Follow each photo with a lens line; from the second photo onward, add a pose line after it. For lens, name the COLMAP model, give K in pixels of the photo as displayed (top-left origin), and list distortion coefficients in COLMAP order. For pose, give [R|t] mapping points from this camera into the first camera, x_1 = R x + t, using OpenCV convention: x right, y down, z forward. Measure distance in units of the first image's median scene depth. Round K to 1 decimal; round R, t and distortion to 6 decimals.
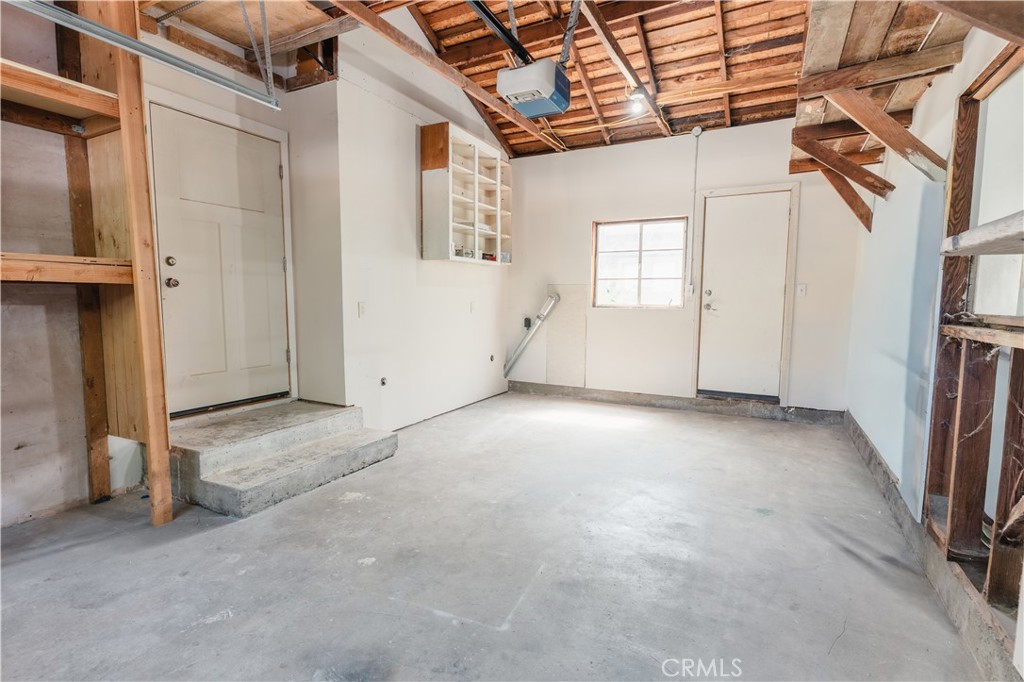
lens RADIAL K [[481.3, 0, 509.3], [0, 481.3, 341.6], [0, 0, 1]] dist [0.000656, 0.000151]
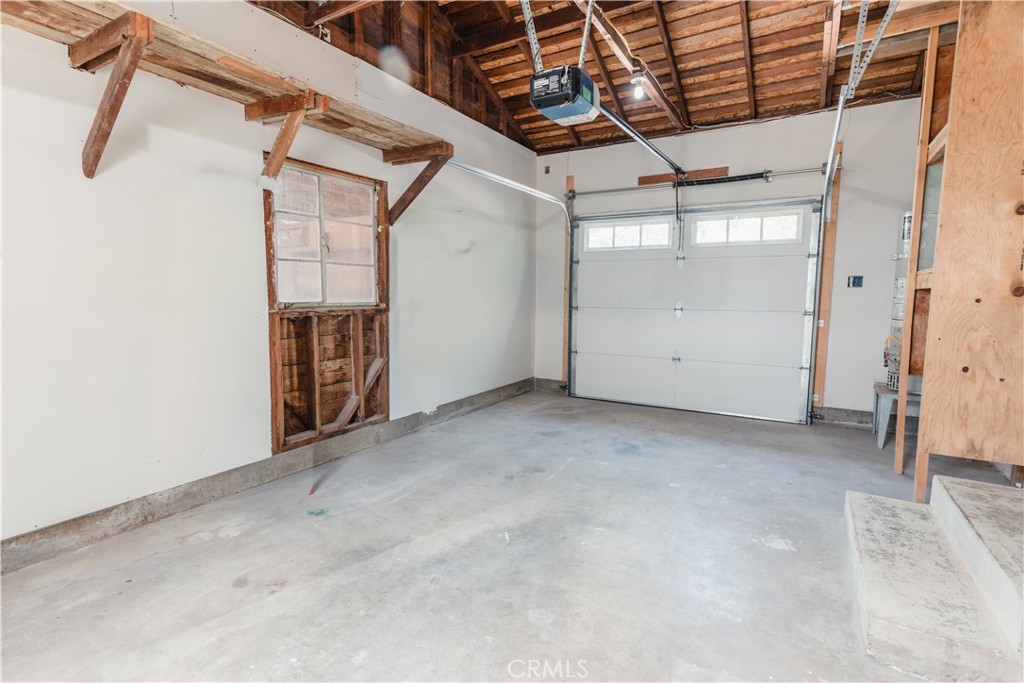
lens RADIAL K [[481.3, 0, 509.3], [0, 481.3, 342.1], [0, 0, 1]] dist [0.000656, 0.000151]
pose [[-0.998764, -0.016432, 0.046914, 0.096952], [-0.007244, 0.981819, 0.189681, -0.166066], [-0.049178, 0.189107, -0.980724, 1.776705]]
